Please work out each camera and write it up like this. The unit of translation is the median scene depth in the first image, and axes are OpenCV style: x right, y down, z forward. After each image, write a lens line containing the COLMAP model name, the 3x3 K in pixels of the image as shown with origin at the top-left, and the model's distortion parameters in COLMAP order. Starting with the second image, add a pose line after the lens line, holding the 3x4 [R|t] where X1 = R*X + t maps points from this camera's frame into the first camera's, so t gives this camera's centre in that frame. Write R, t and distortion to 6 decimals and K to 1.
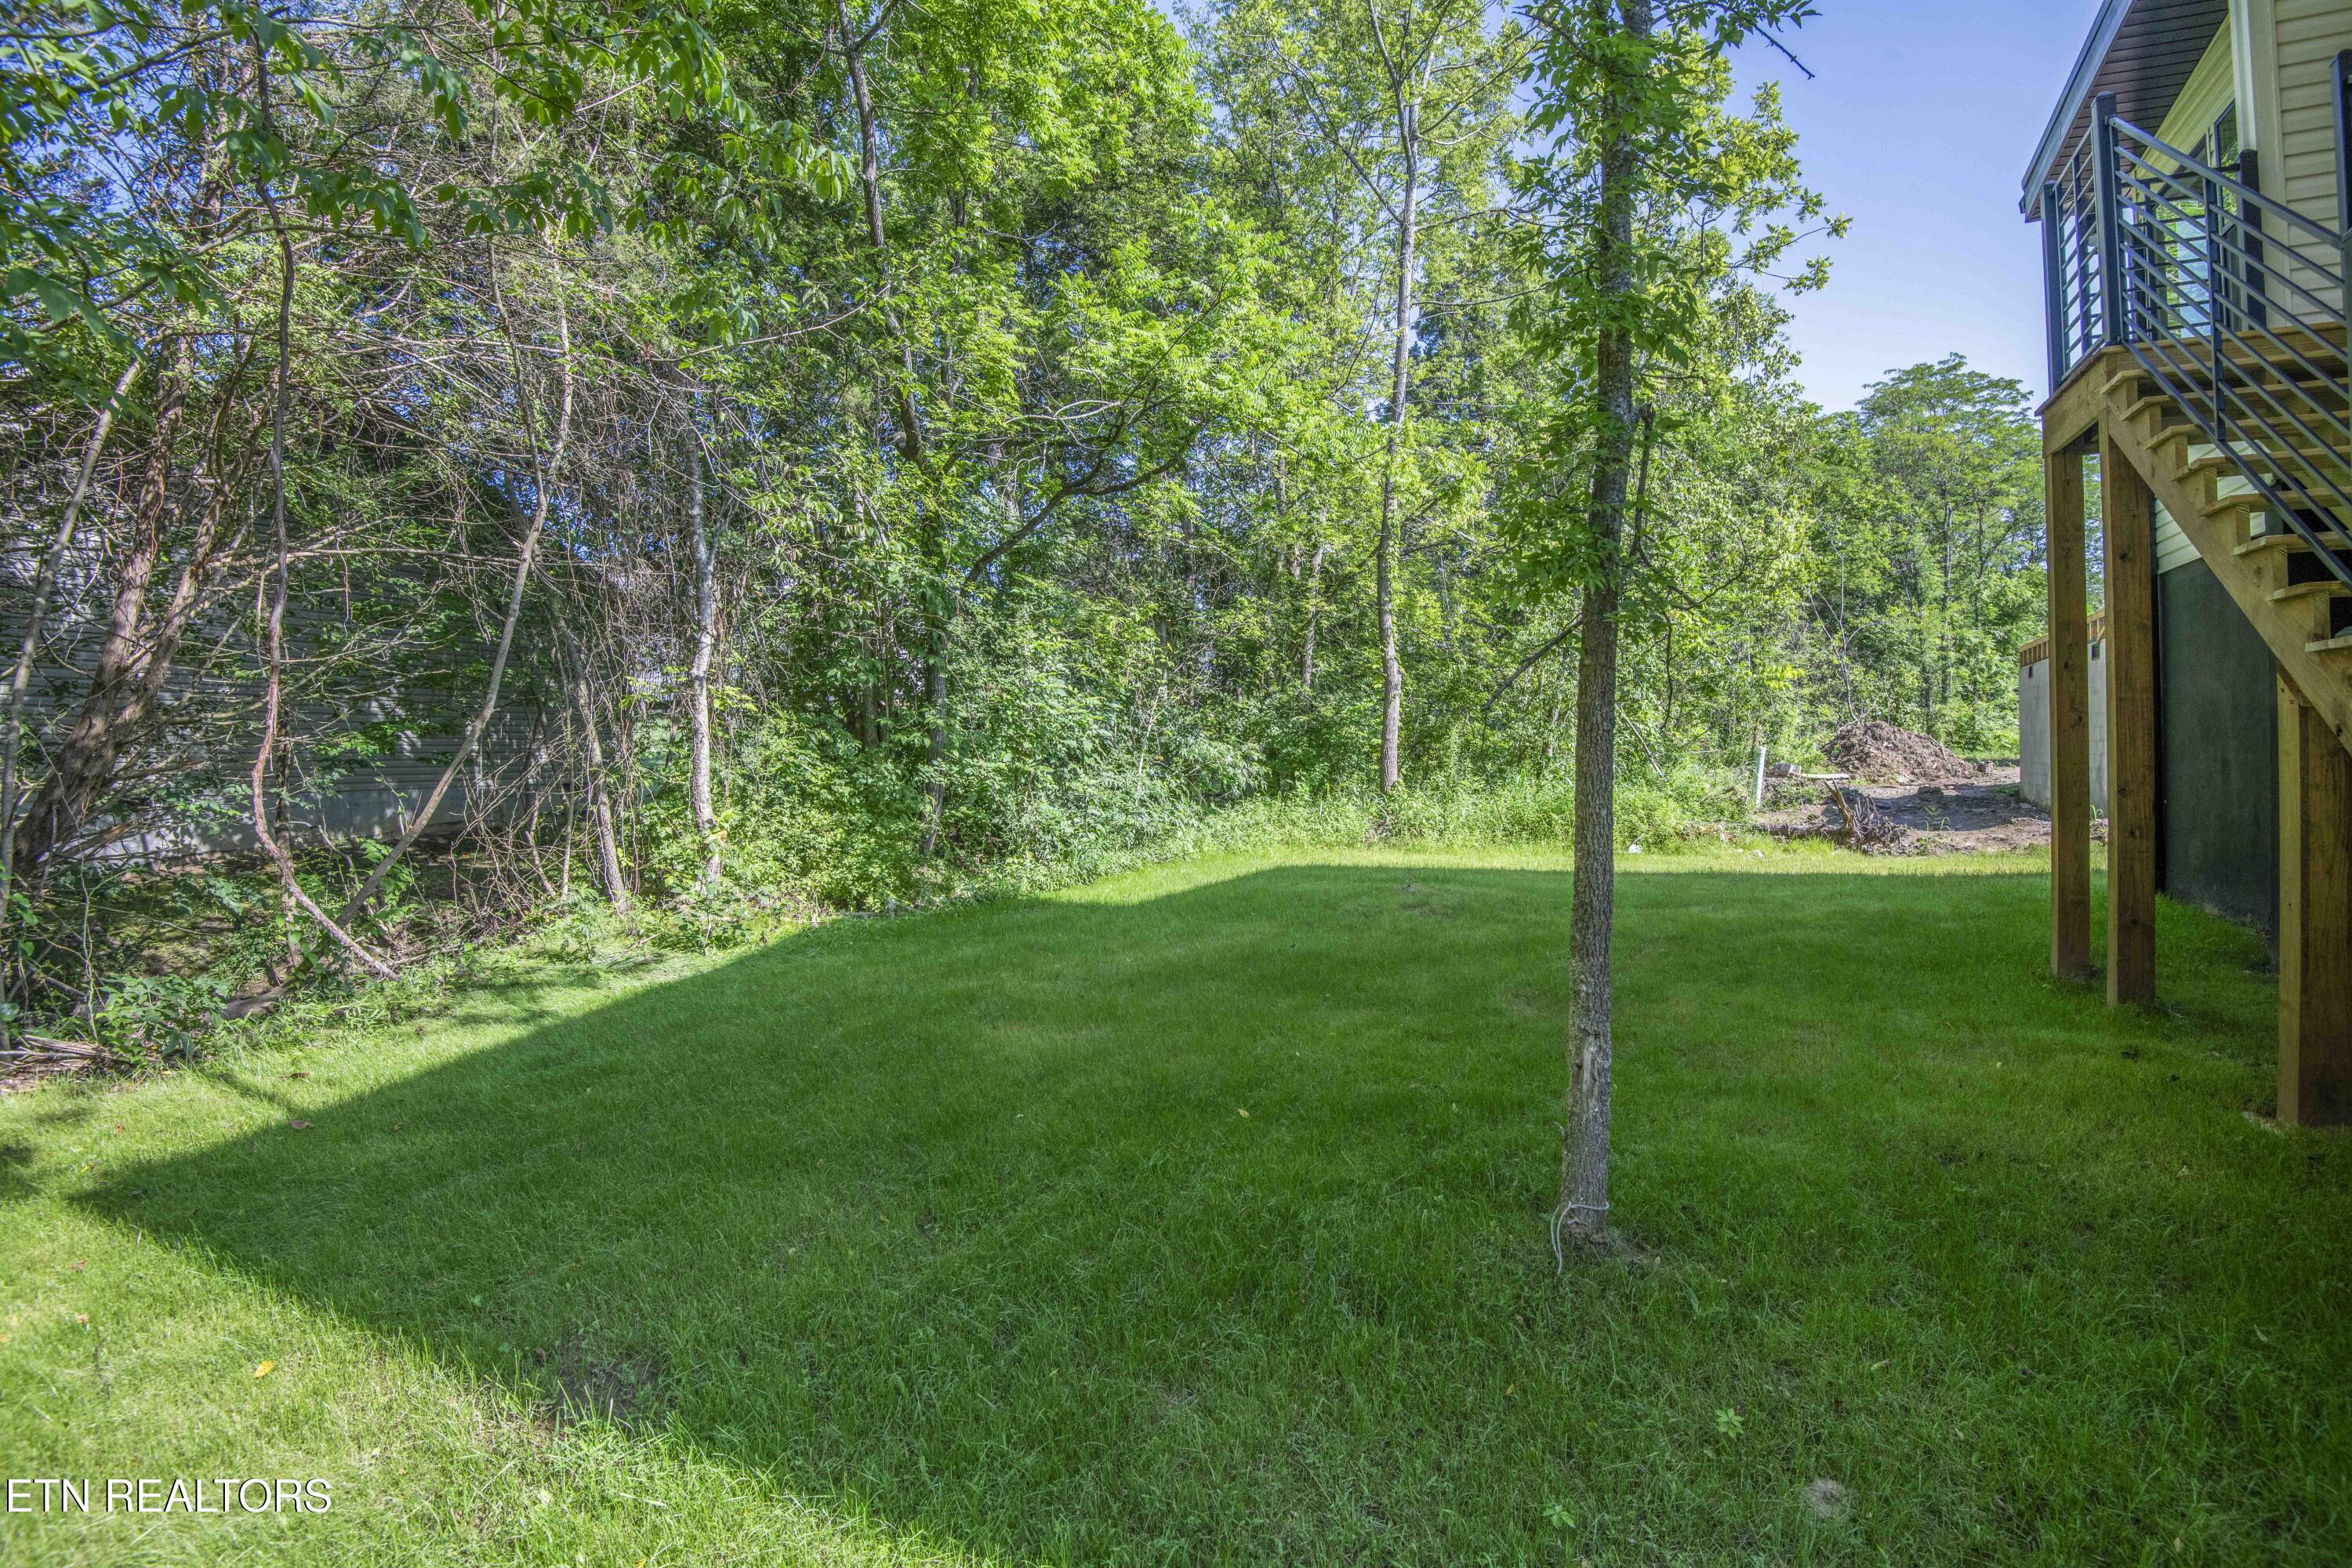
lens RADIAL K [[1083.1, 0, 1189.3], [0, 1083.1, 779.6], [0, 0, 1]] dist [-0.008584, -0.023281]
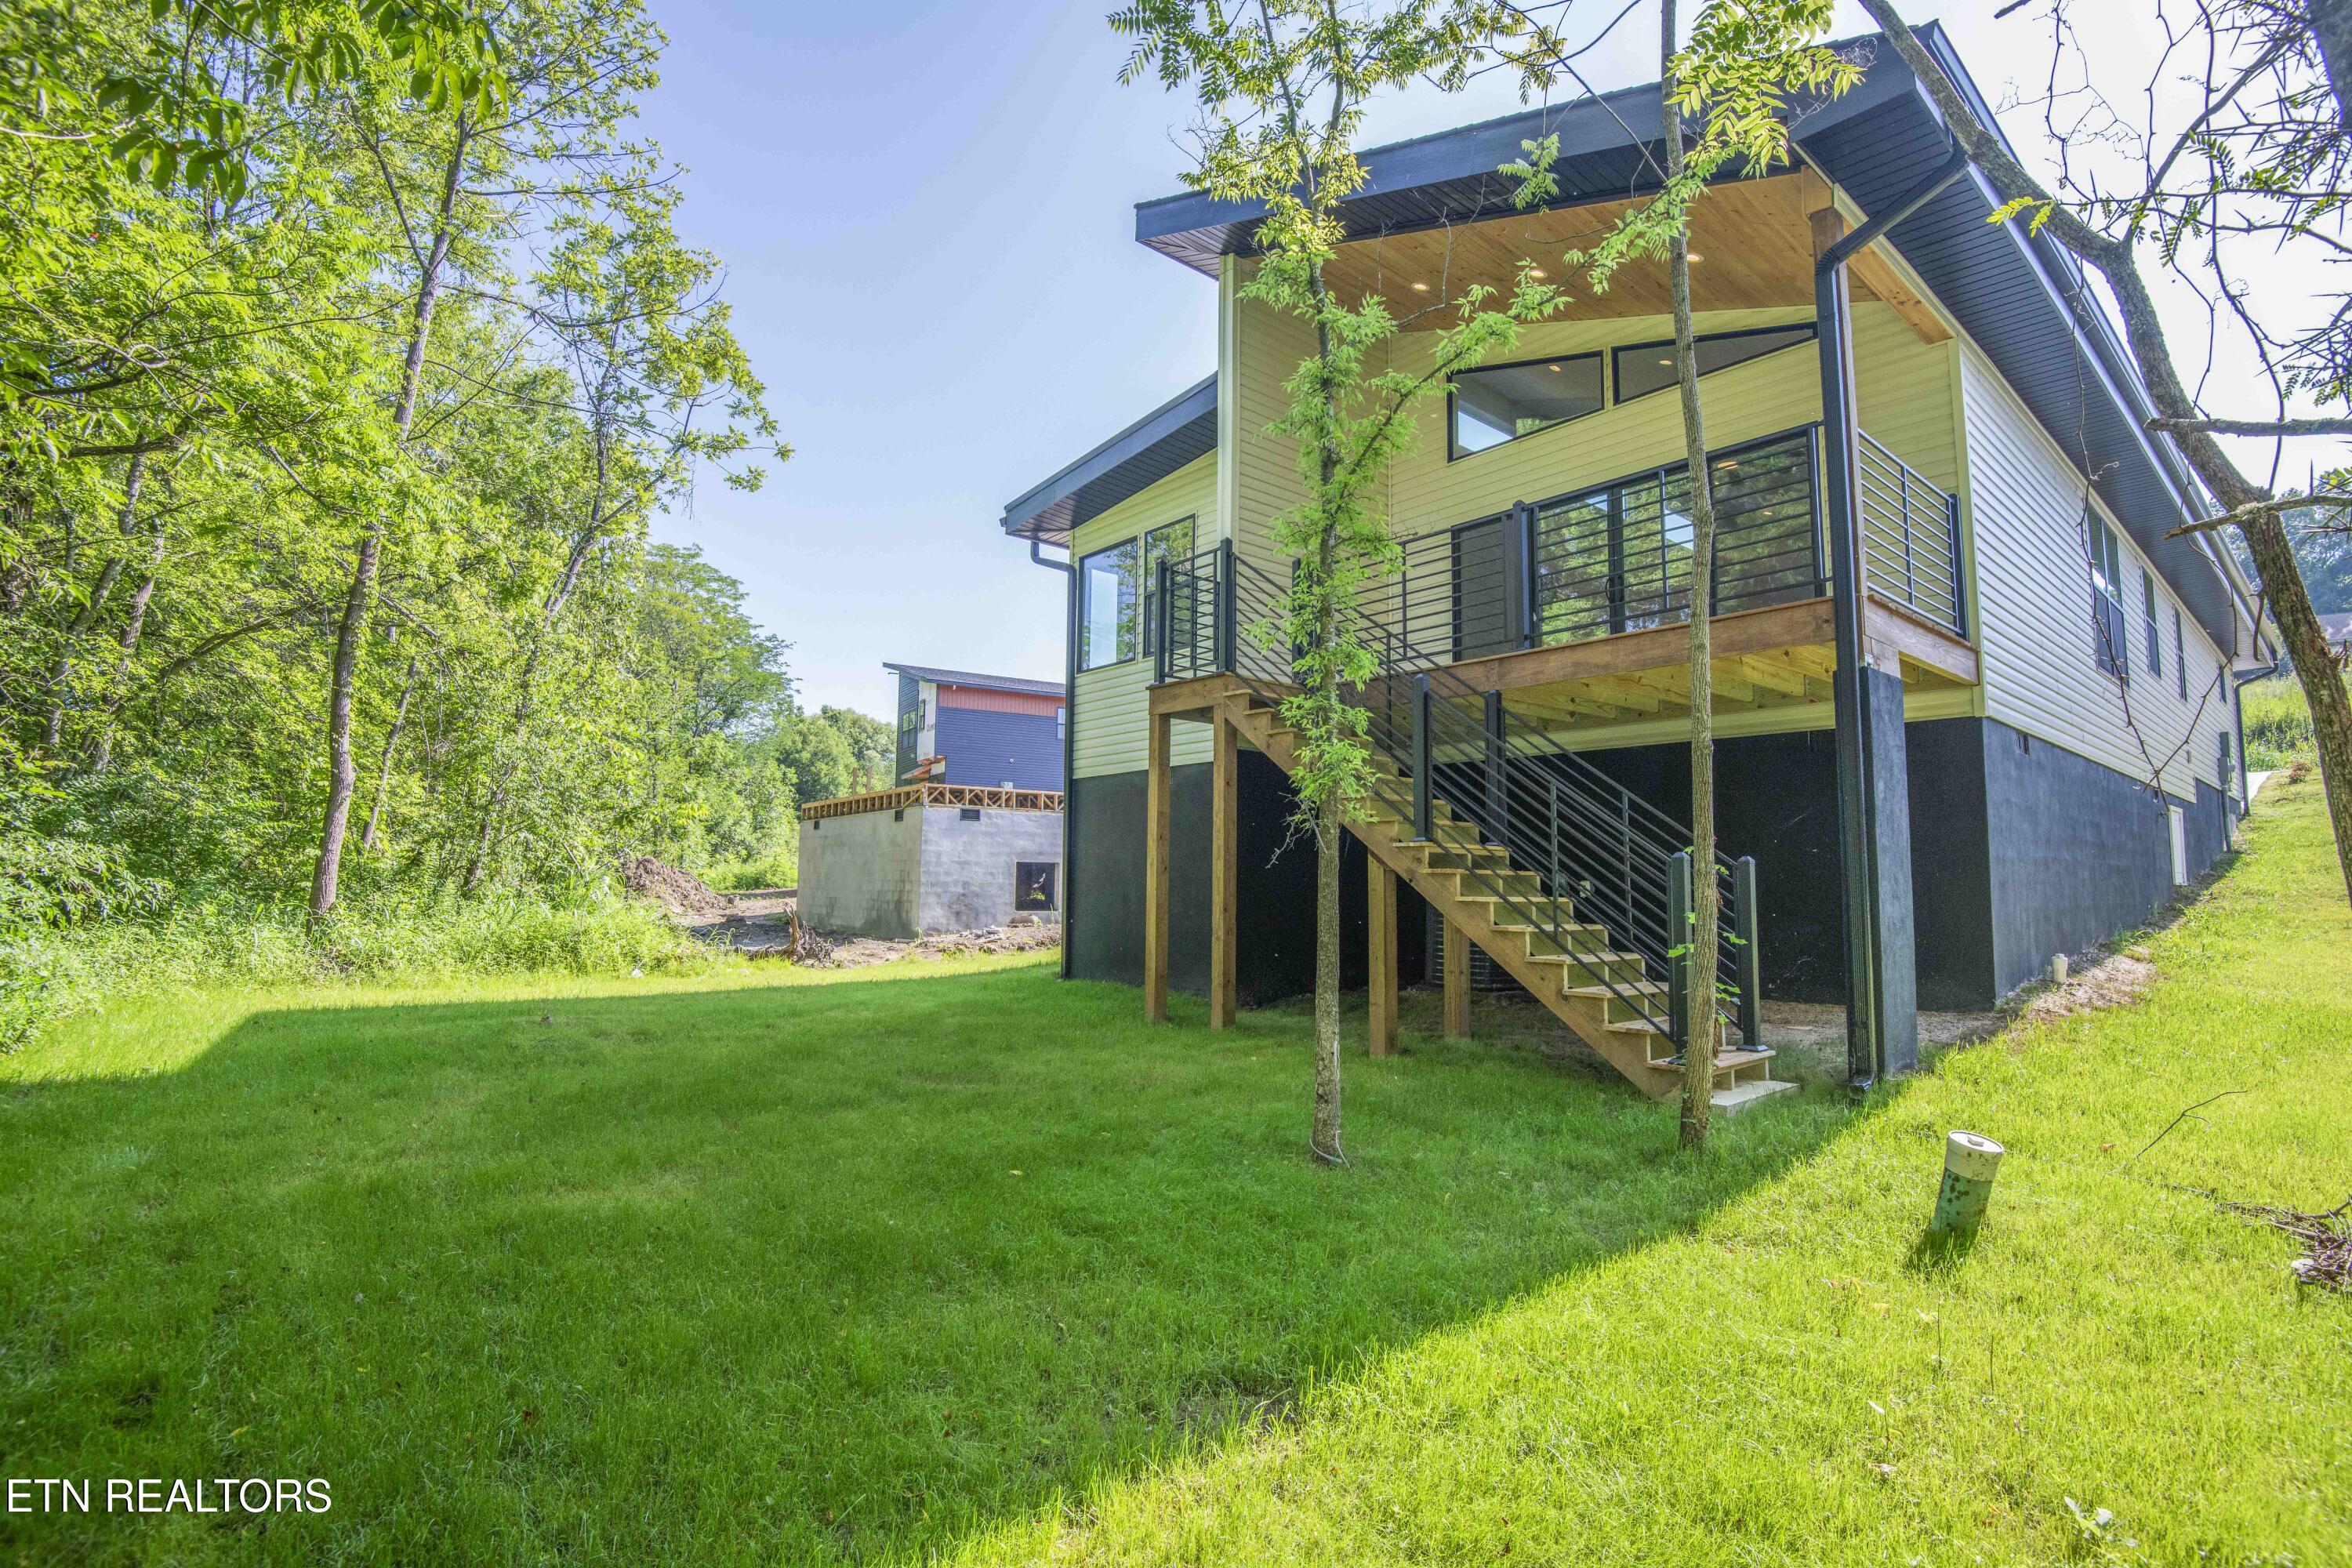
lens RADIAL K [[1083.1, 0, 1189.3], [0, 1083.1, 779.6], [0, 0, 1]] dist [-0.008584, -0.023281]
pose [[0.417201, 0.115406, 0.901457, -0.271116], [-0.004189, 0.992138, -0.125076, 0.006846], [-0.908805, 0.048406, 0.414405, 0.083386]]
